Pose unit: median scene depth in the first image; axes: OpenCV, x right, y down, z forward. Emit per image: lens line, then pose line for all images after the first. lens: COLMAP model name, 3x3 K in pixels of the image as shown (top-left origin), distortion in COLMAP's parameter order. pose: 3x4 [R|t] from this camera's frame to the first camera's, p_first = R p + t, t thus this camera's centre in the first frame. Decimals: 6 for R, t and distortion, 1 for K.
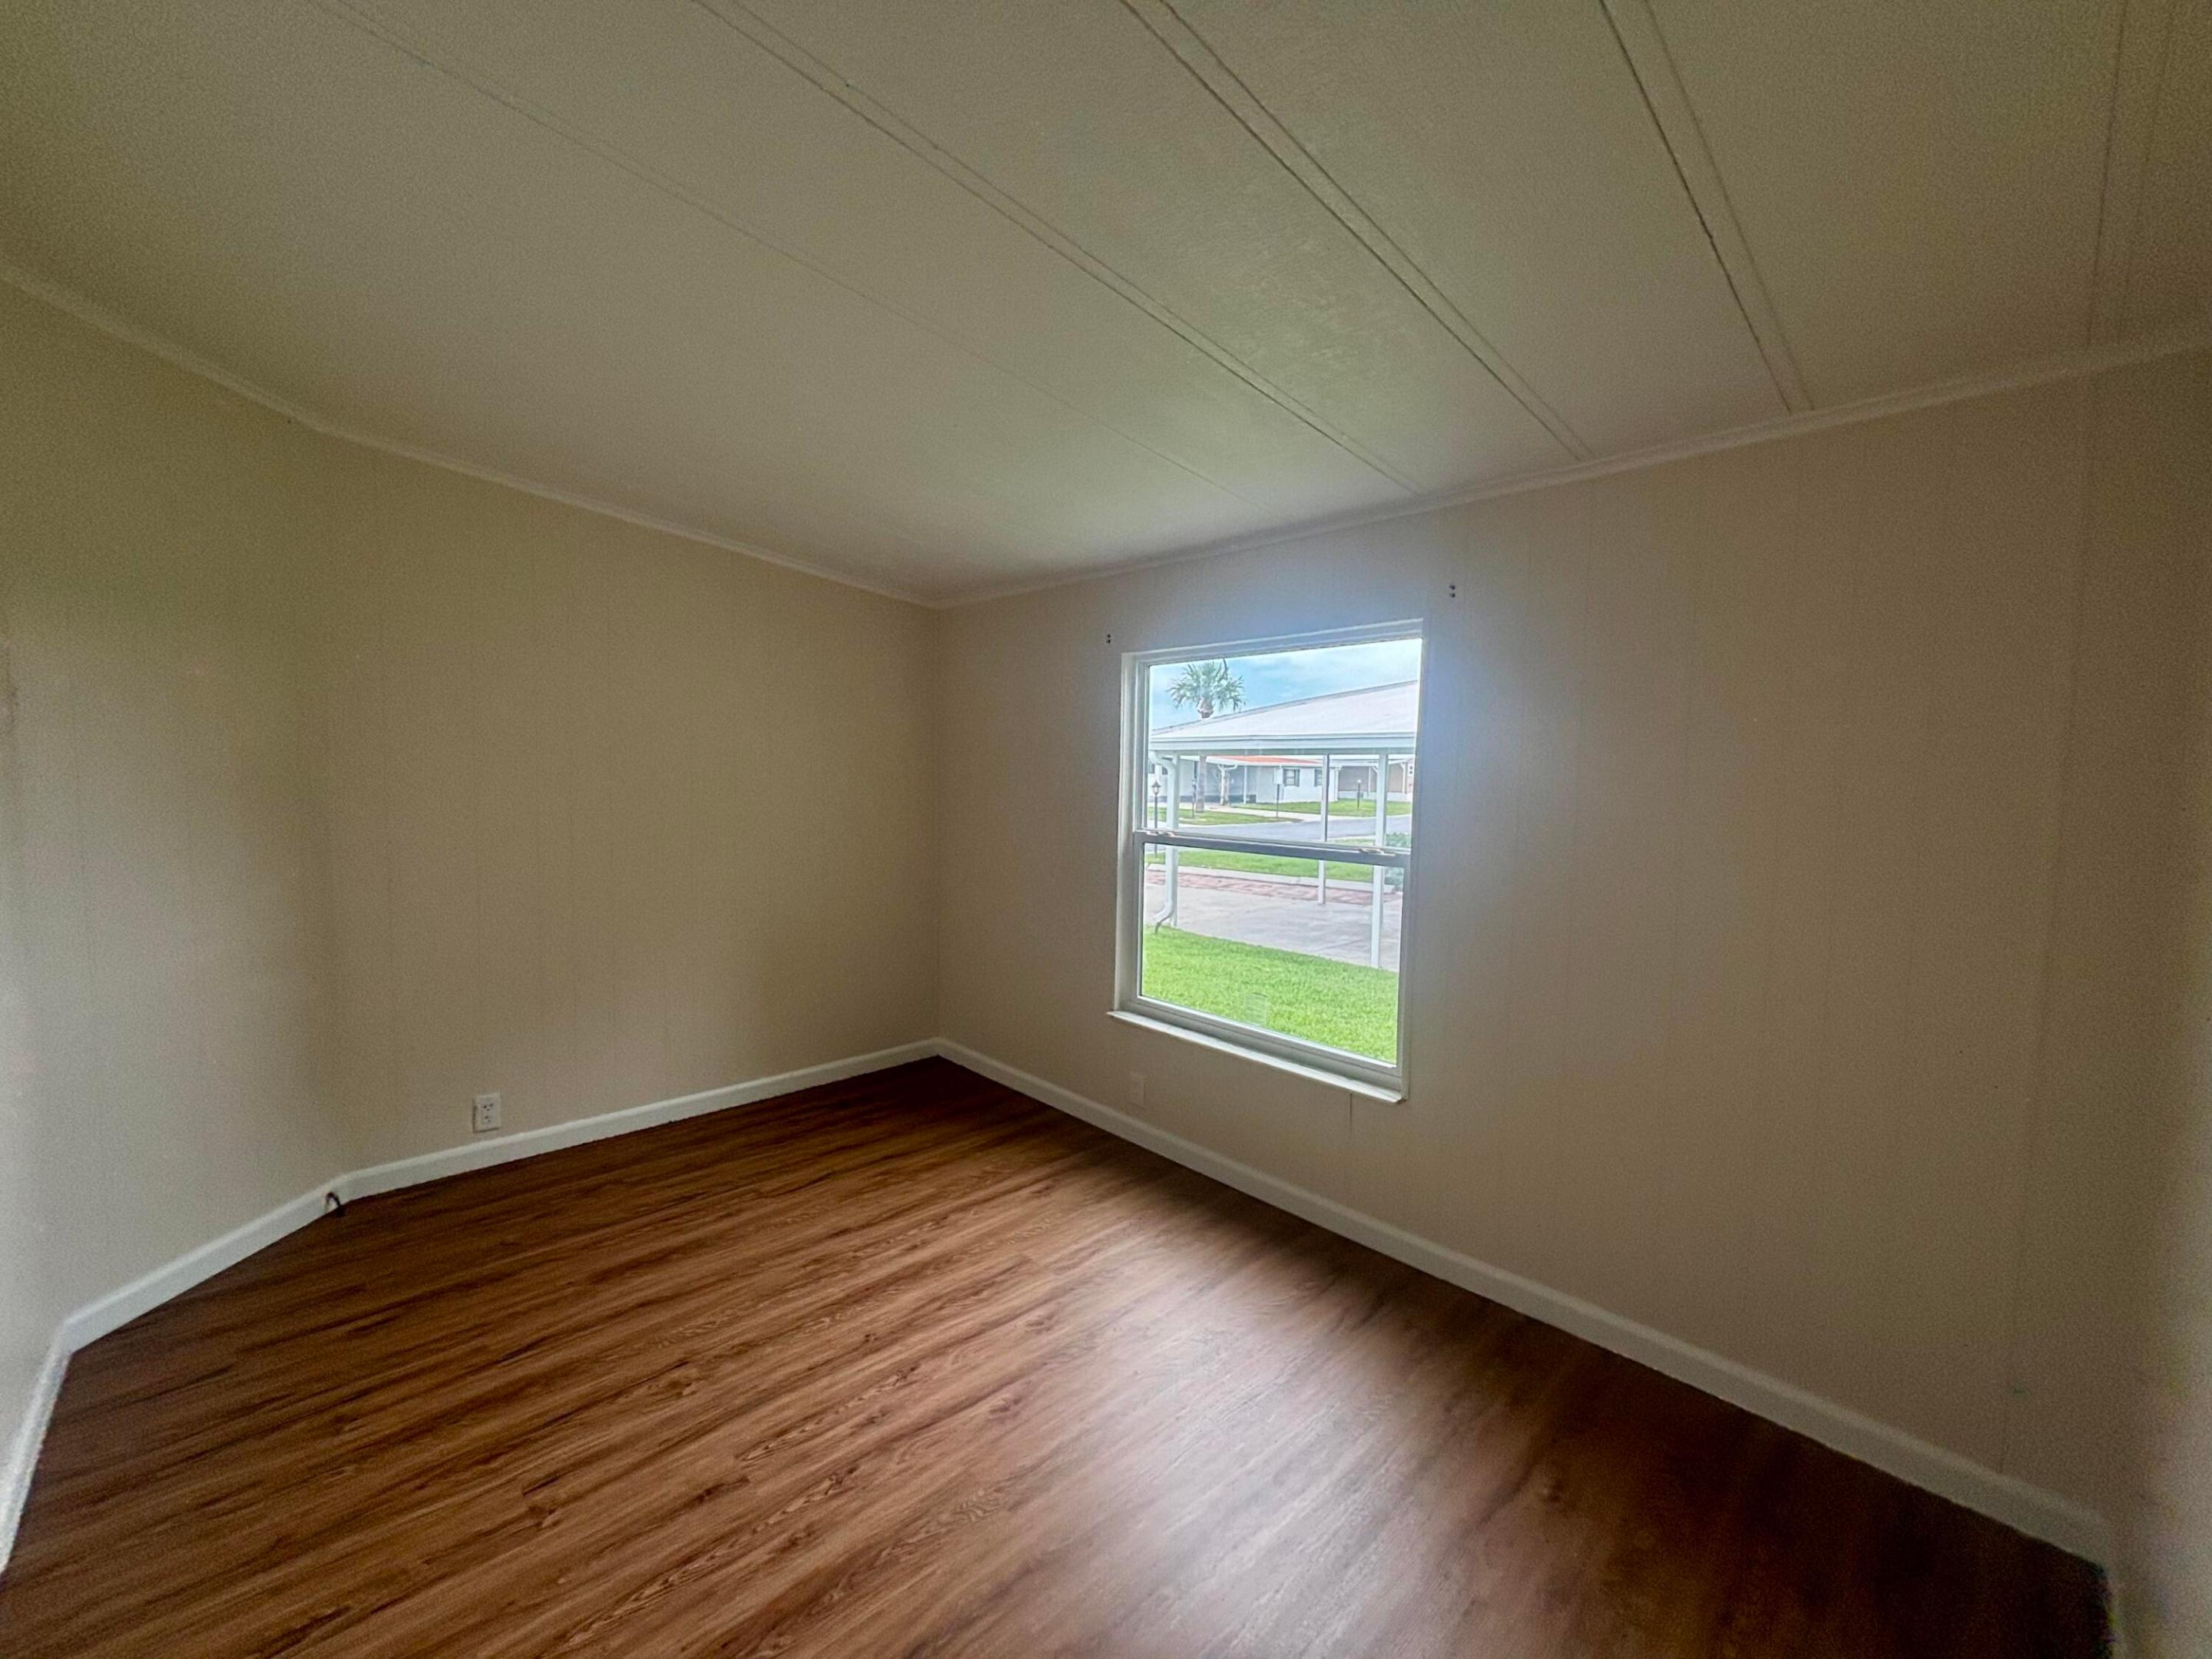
lens RADIAL K [[888.8, 0, 1097.0], [0, 888.8, 840.1], [0, 0, 1]] dist [-0.004813, -0.000495]
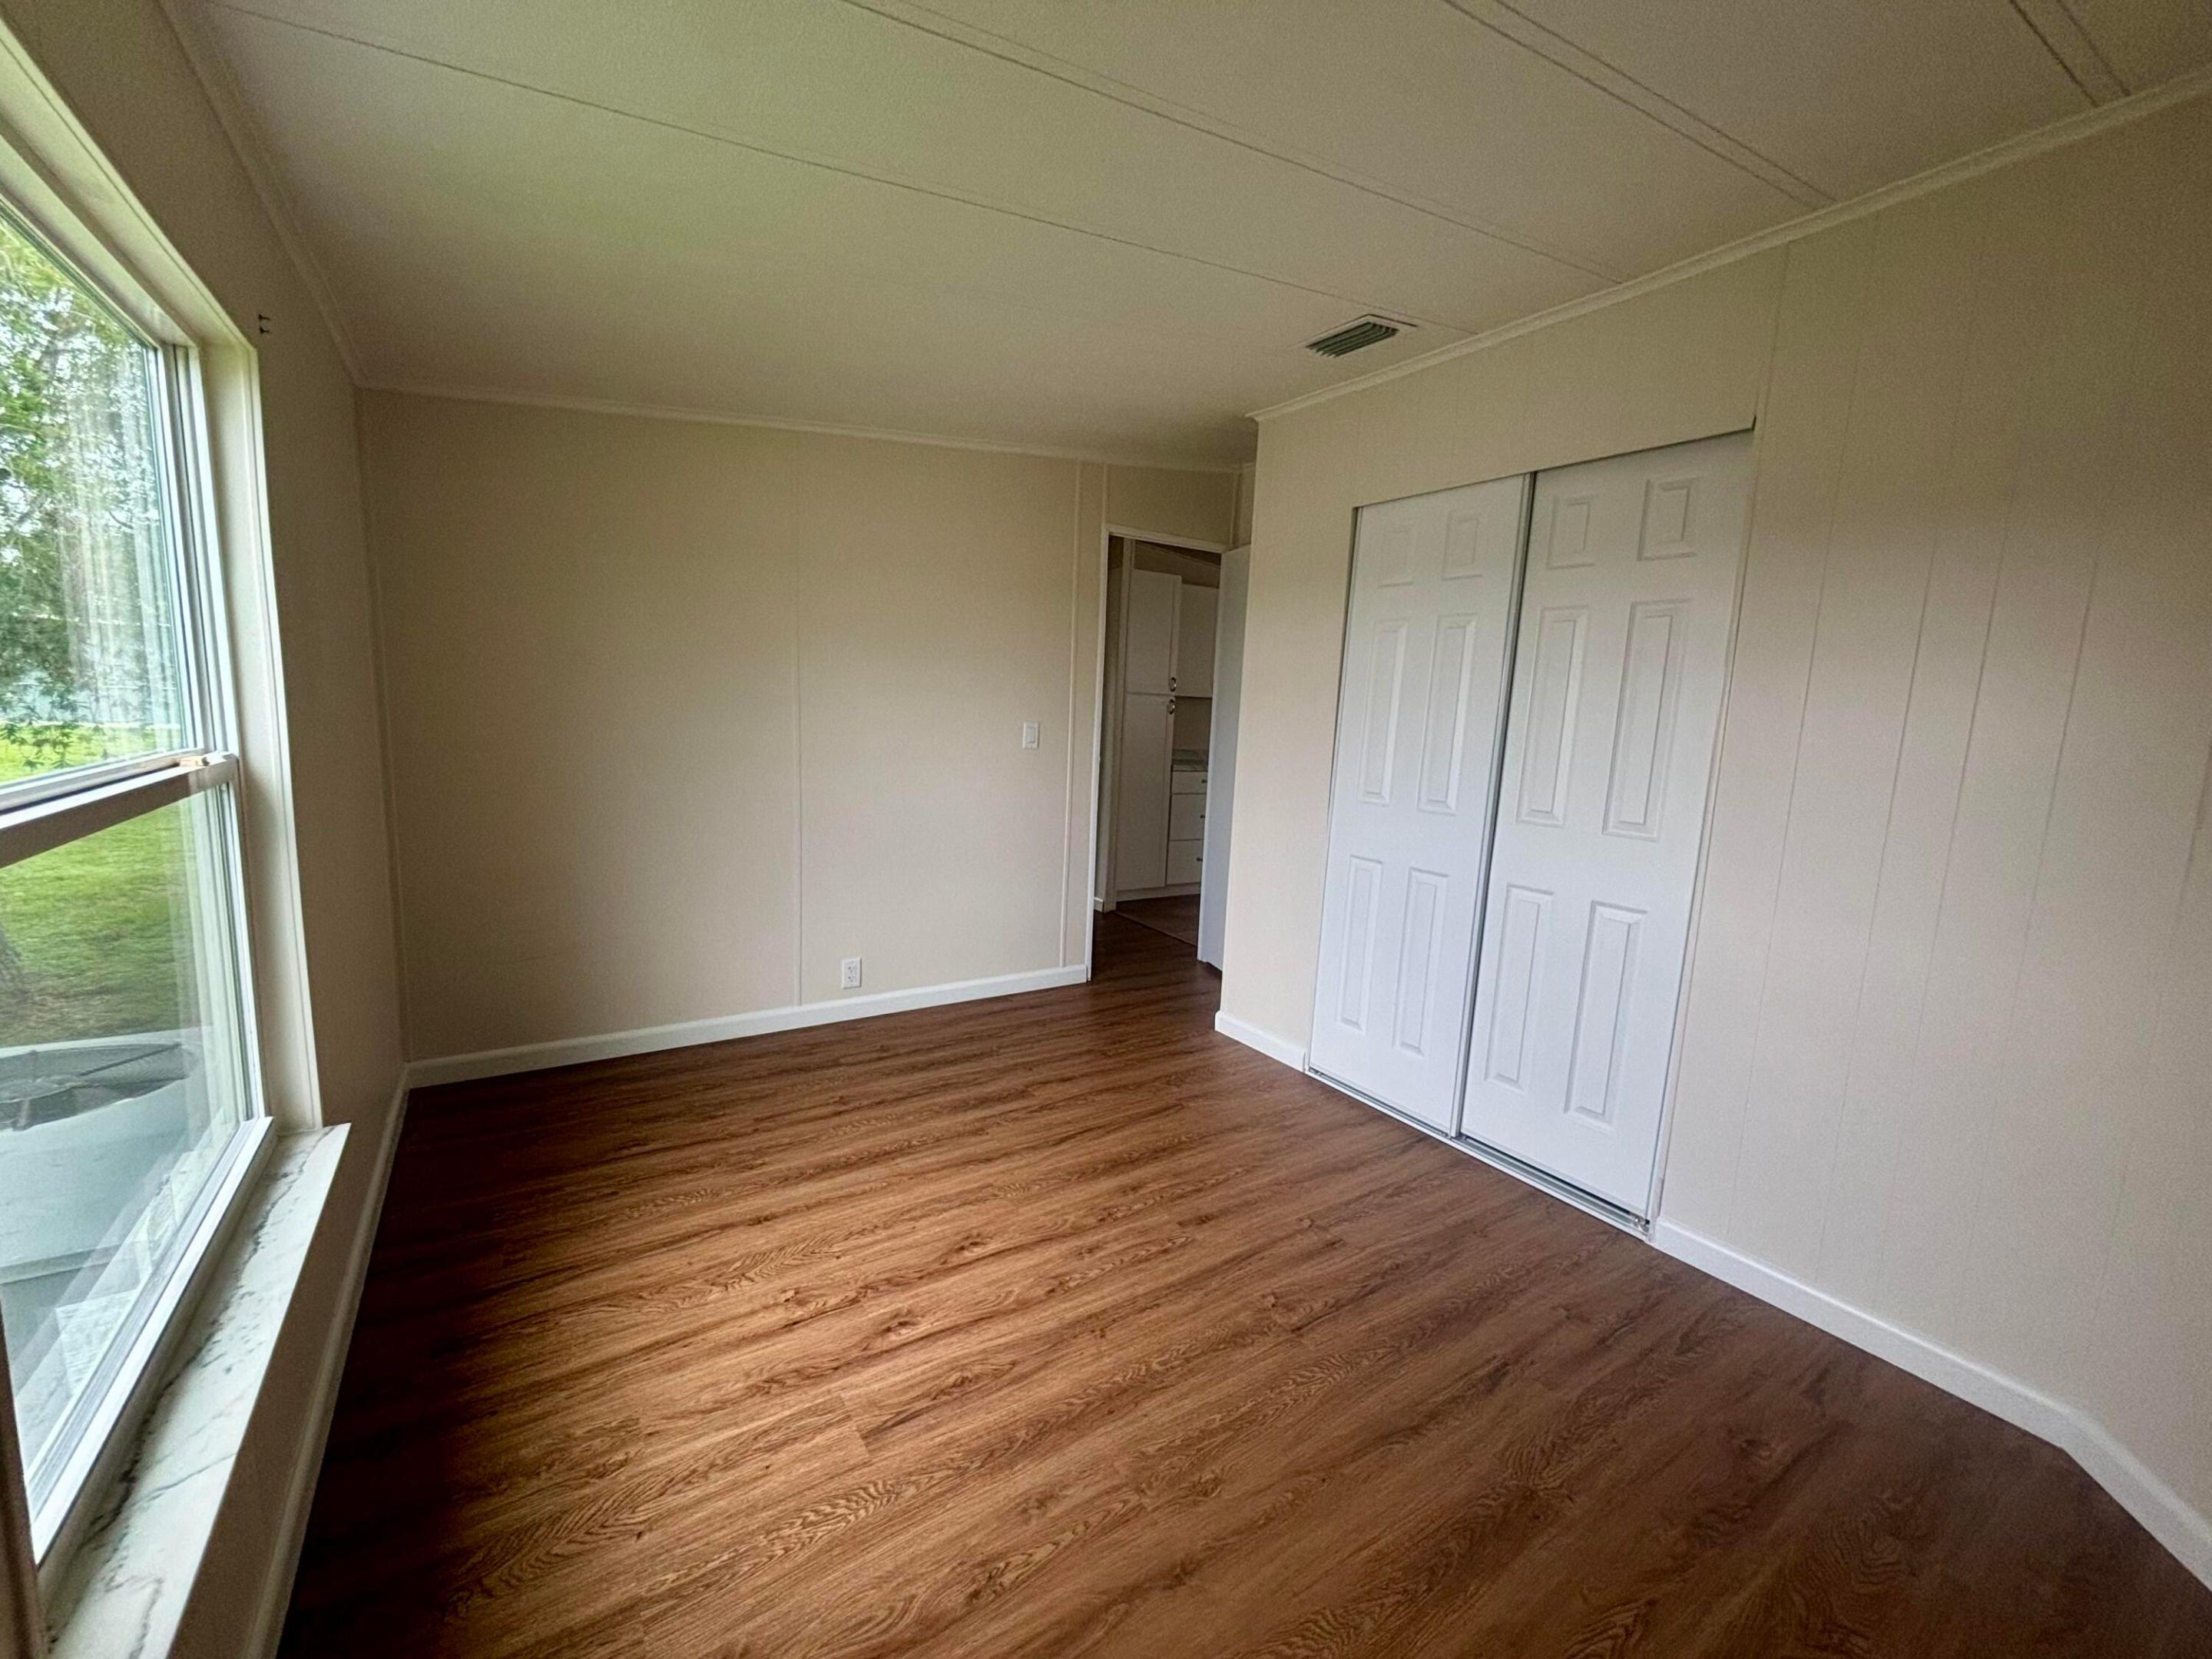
lens RADIAL K [[888.8, 0, 1097.0], [0, 888.8, 840.1], [0, 0, 1]] dist [-0.004813, -0.000495]
pose [[-0.981934, -0.083486, 0.169812, -0.371905], [-0.043597, 0.973081, 0.226302, -0.104210], [-0.184134, 0.214810, -0.959141, 1.784099]]
